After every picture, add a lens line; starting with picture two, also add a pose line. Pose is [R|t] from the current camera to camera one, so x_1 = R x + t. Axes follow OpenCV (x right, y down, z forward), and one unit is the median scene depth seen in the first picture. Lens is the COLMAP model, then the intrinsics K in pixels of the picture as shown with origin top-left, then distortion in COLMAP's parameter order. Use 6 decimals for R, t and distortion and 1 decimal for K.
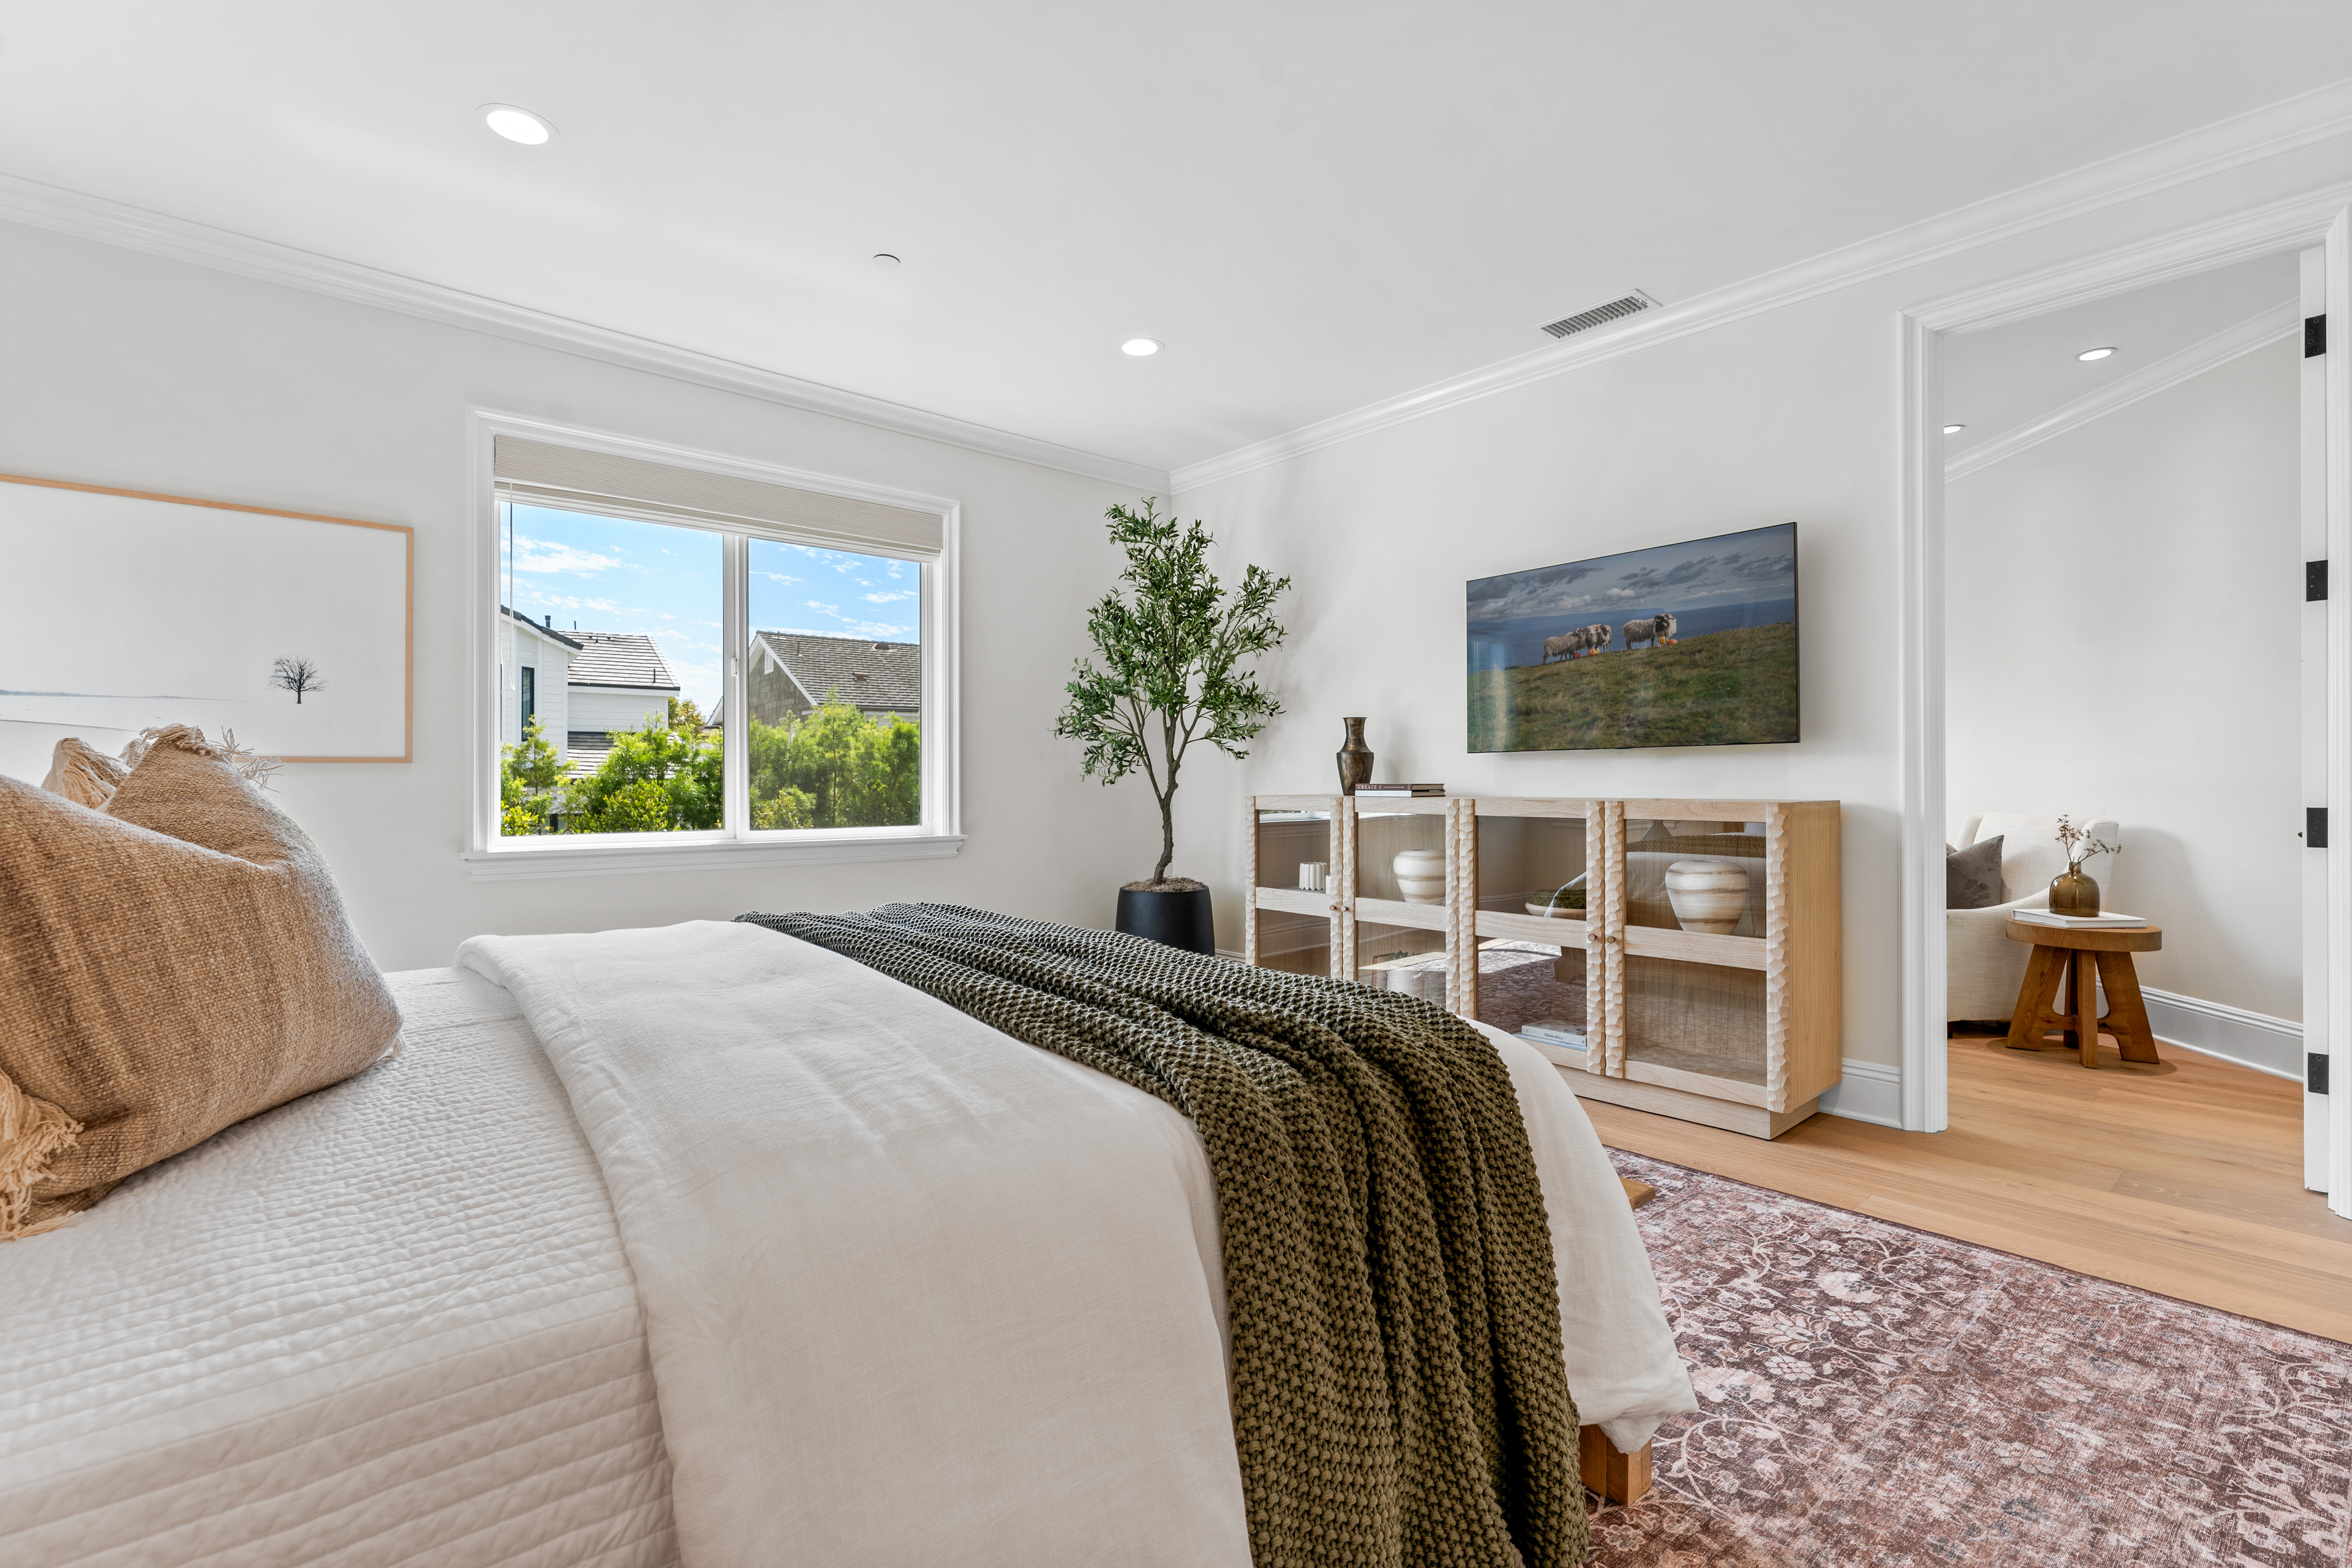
lens RADIAL K [[1055.2, 0, 1164.0], [0, 1055.2, 775.8], [0, 0, 1]] dist [-0.000765, -0.000746]
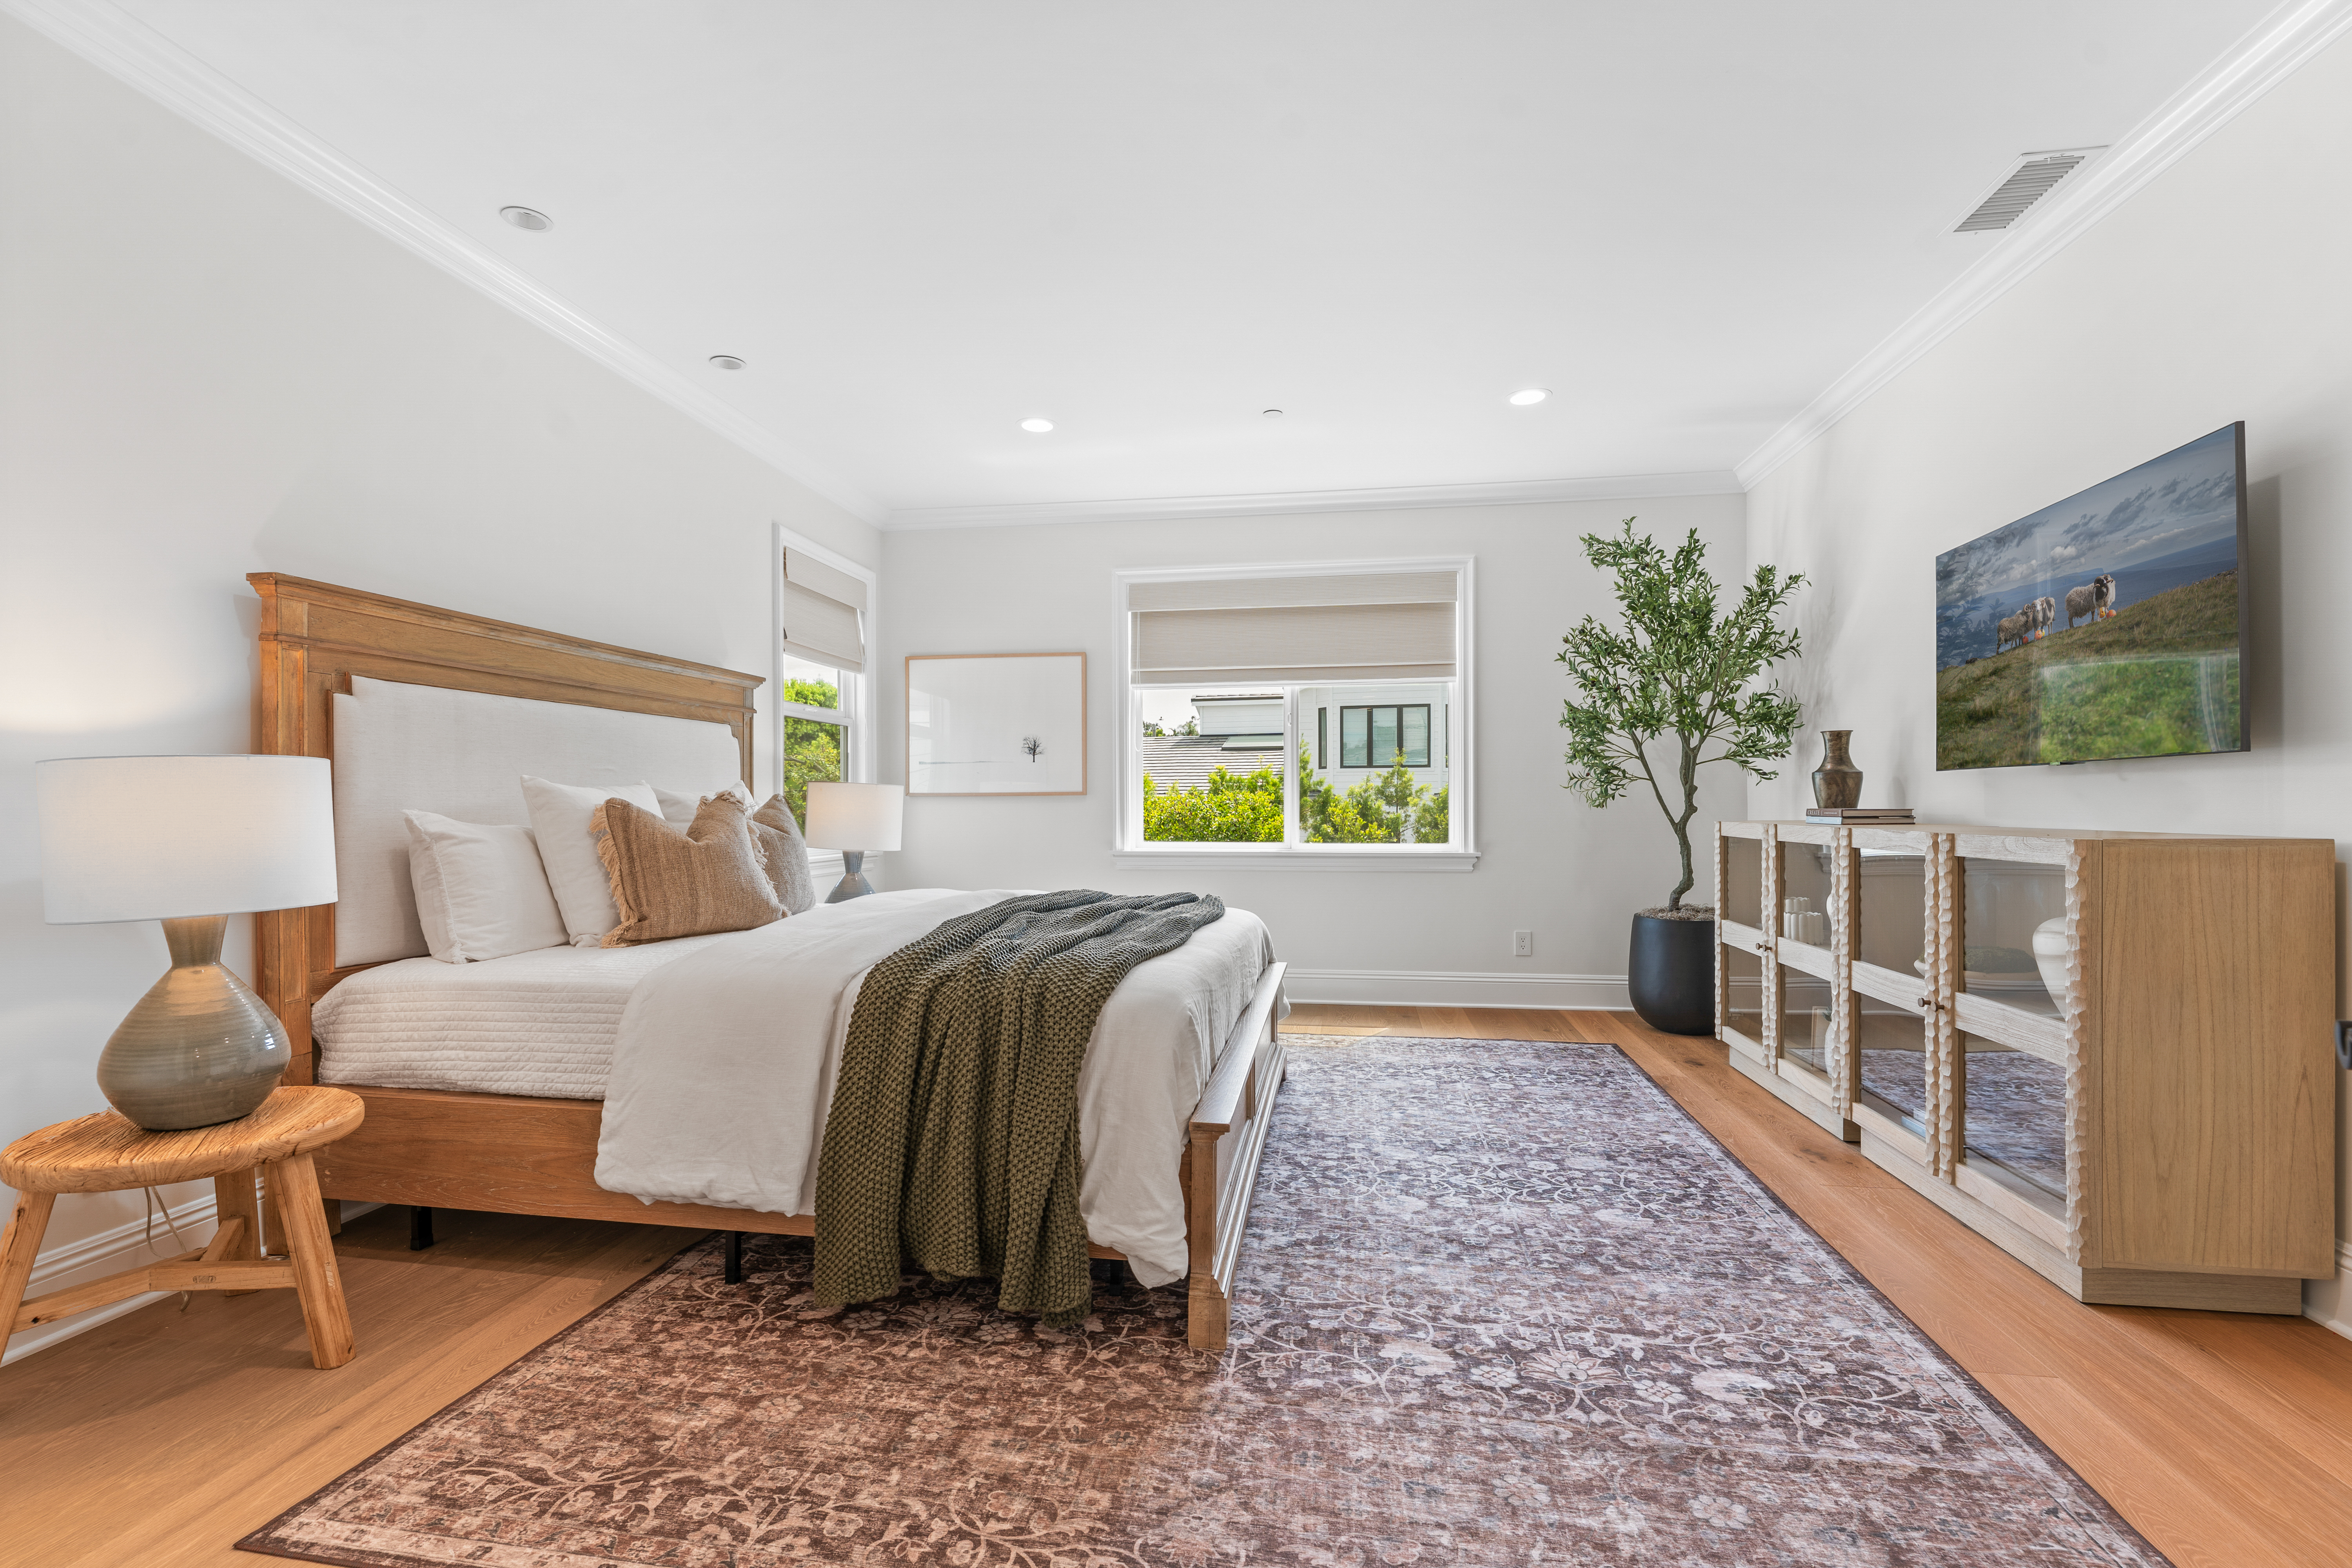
lens RADIAL K [[1055.2, 0, 1181.1], [0, 1055.2, 806.0], [0, 0, 1]] dist [-0.000765, -0.000746]
pose [[0.644059, 0.000585, -0.764976, 0.741619], [0.007933, 0.999941, 0.007444, -0.007490], [0.764935, -0.010863, 0.644016, 0.061193]]
